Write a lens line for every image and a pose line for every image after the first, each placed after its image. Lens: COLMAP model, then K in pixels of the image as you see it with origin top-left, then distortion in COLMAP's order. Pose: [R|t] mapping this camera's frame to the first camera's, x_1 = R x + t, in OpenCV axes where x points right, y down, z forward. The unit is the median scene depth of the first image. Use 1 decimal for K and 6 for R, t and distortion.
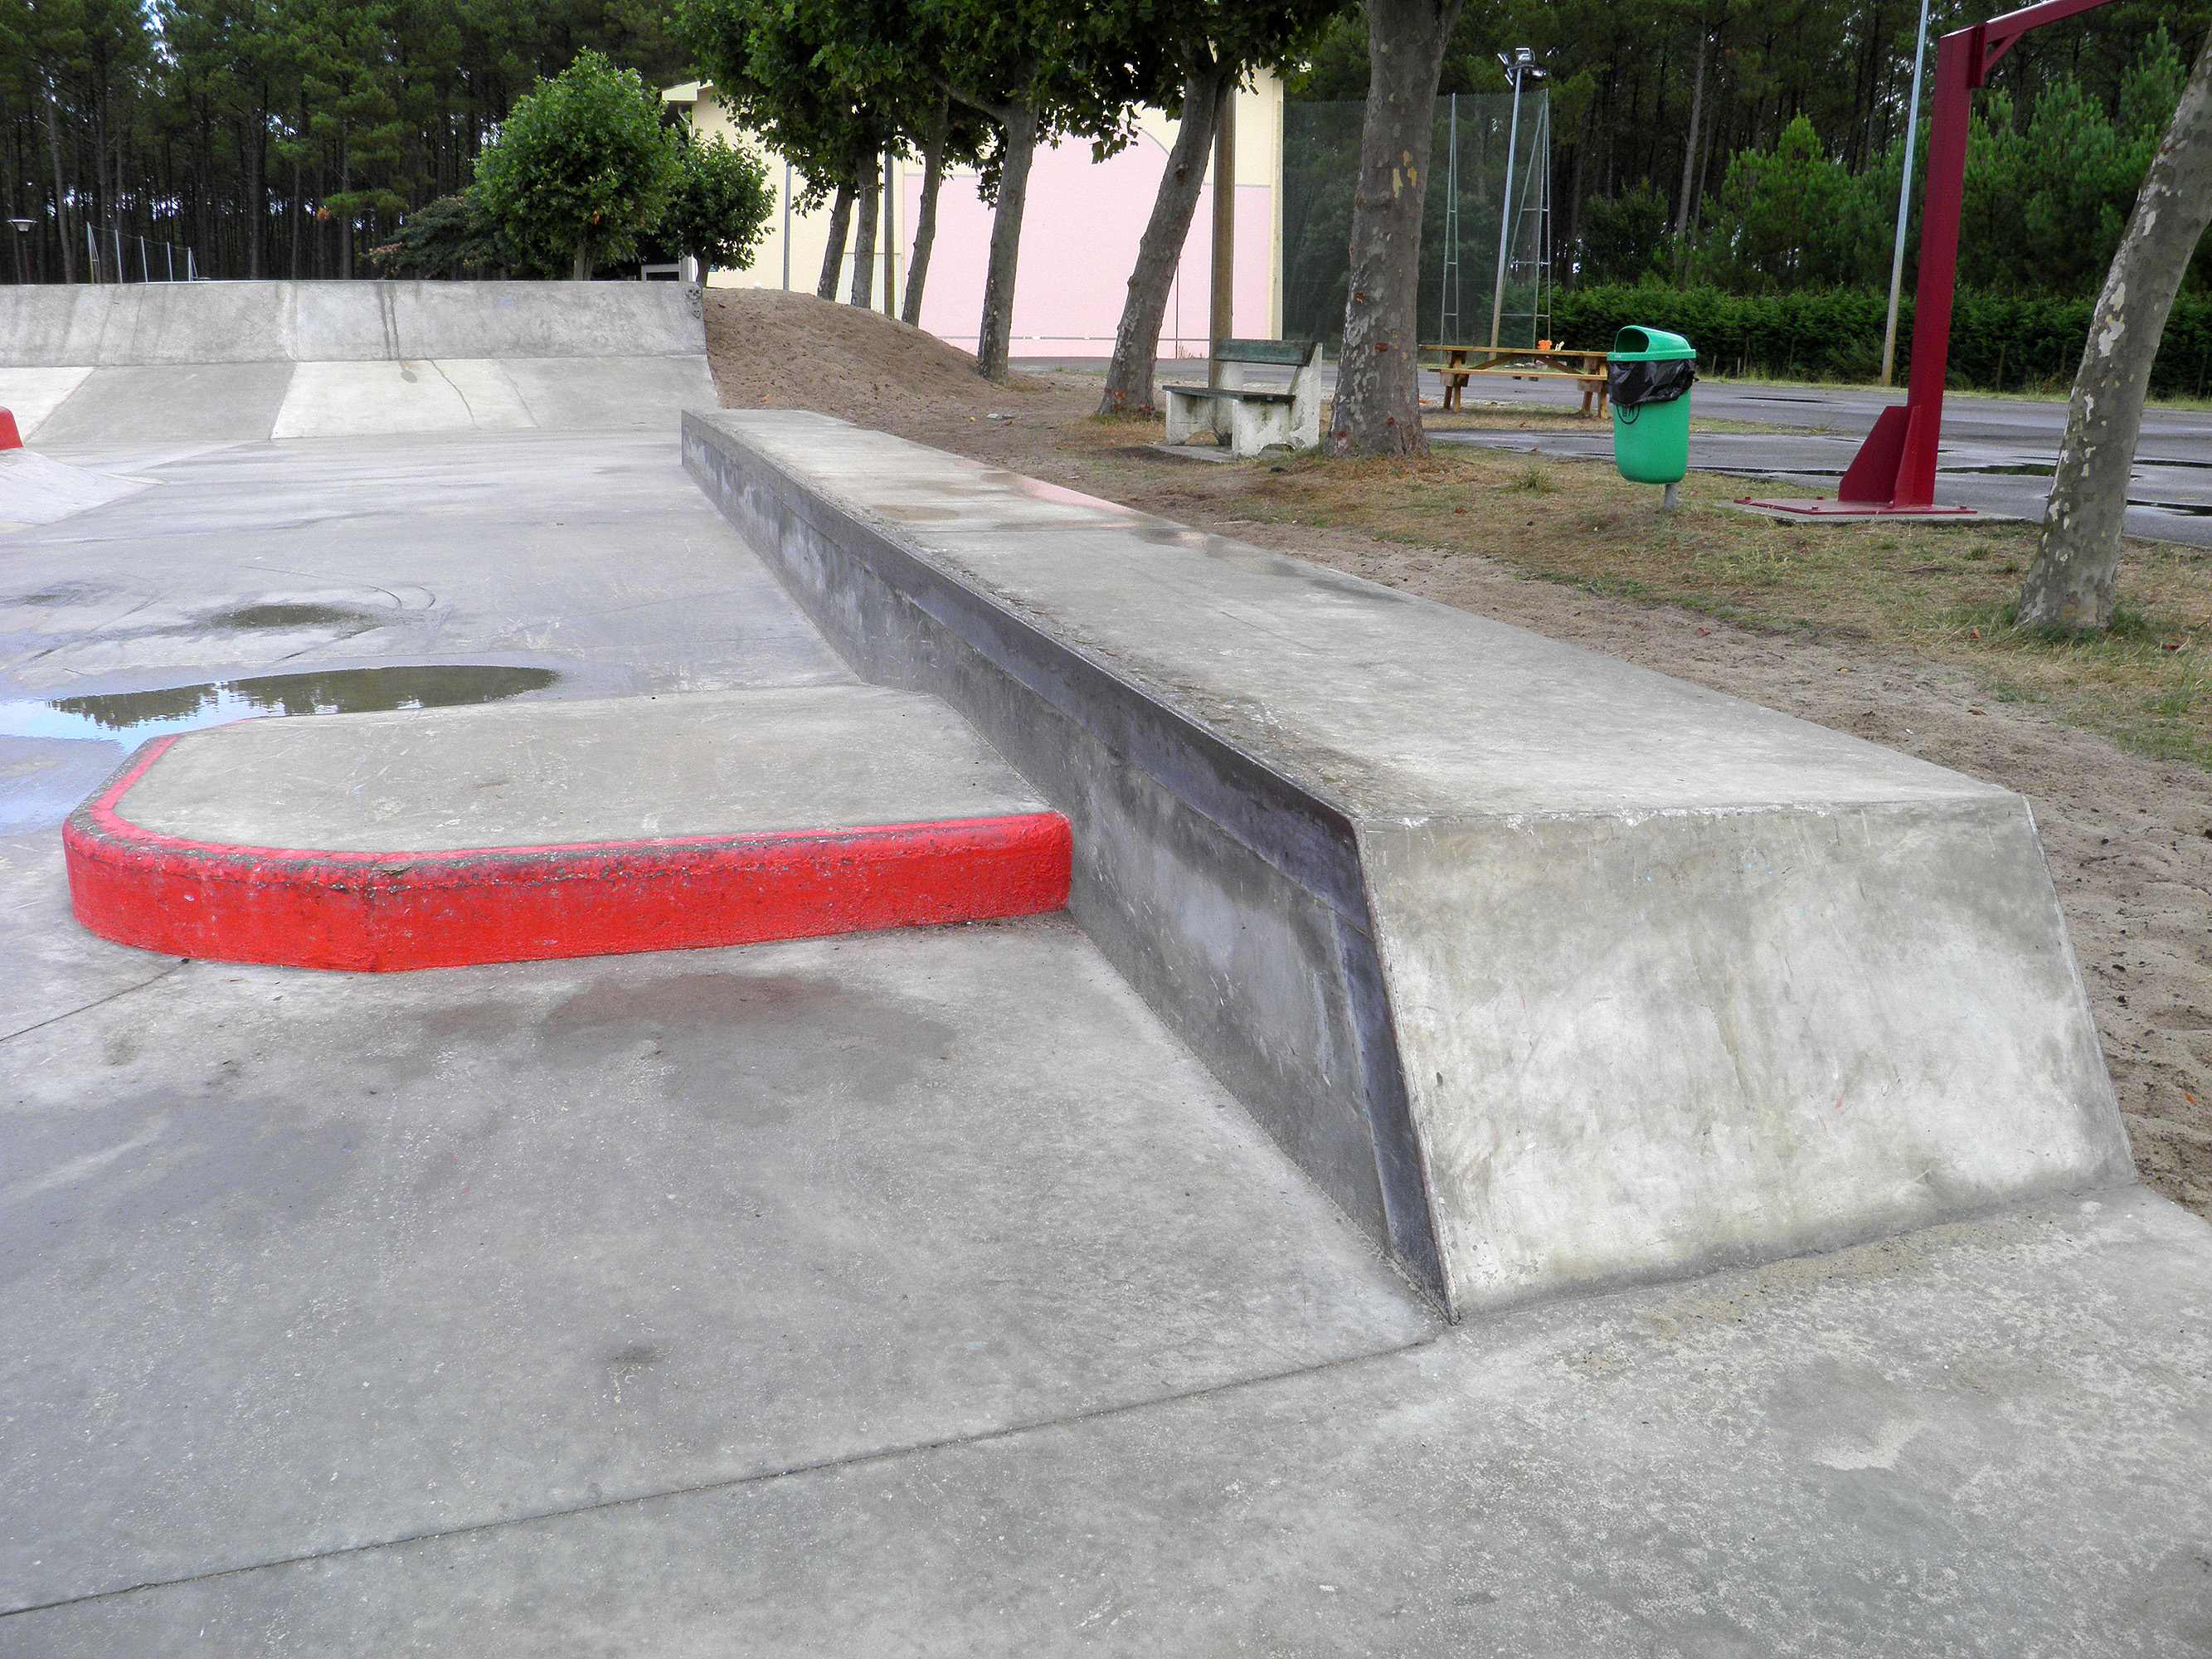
lens RADIAL K [[1800.4, 0, 1106.0], [0, 1800.4, 829.5], [0, 0, 1]] dist [-0.142346, 0.094163]
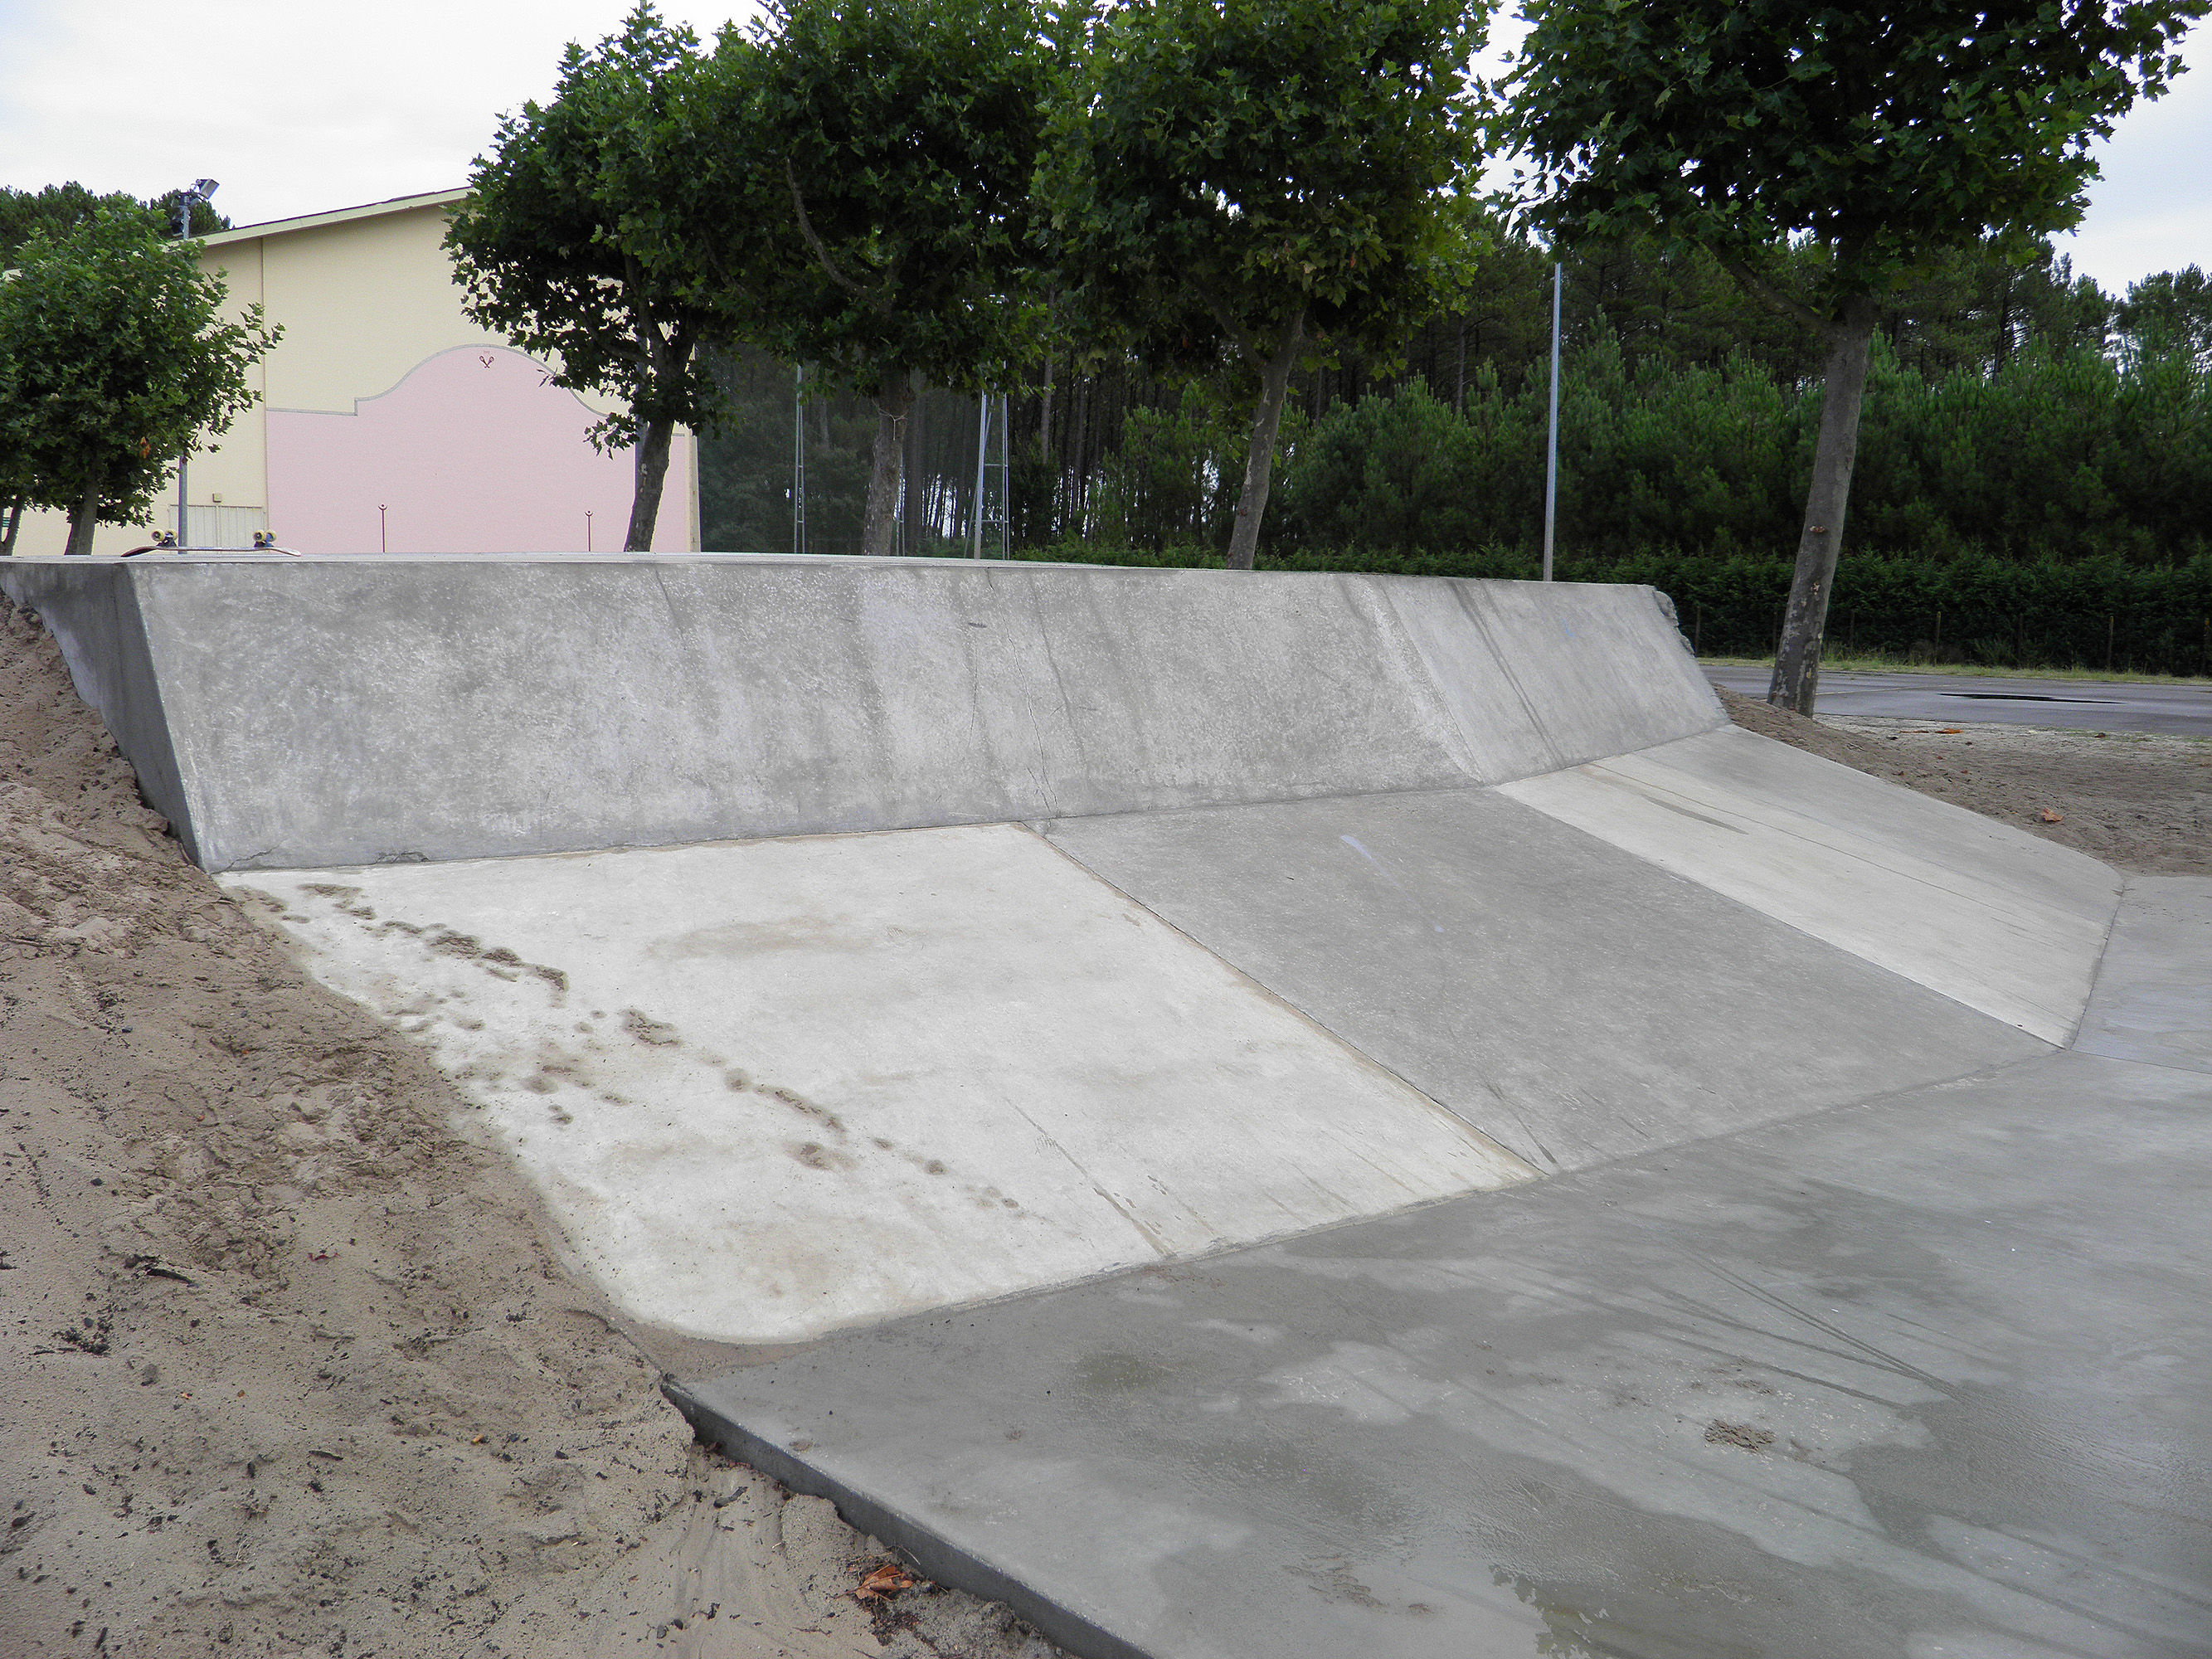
lens RADIAL K [[1820.8, 0, 1103.7], [0, 1820.8, 866.2], [0, 0, 1]] dist [-0.085206, 0.006600]
pose [[0.883094, -0.070913, 0.463806, -0.290404], [0.125318, 0.988250, -0.087511, -0.091180], [-0.452151, 0.135404, 0.881604, 0.276865]]
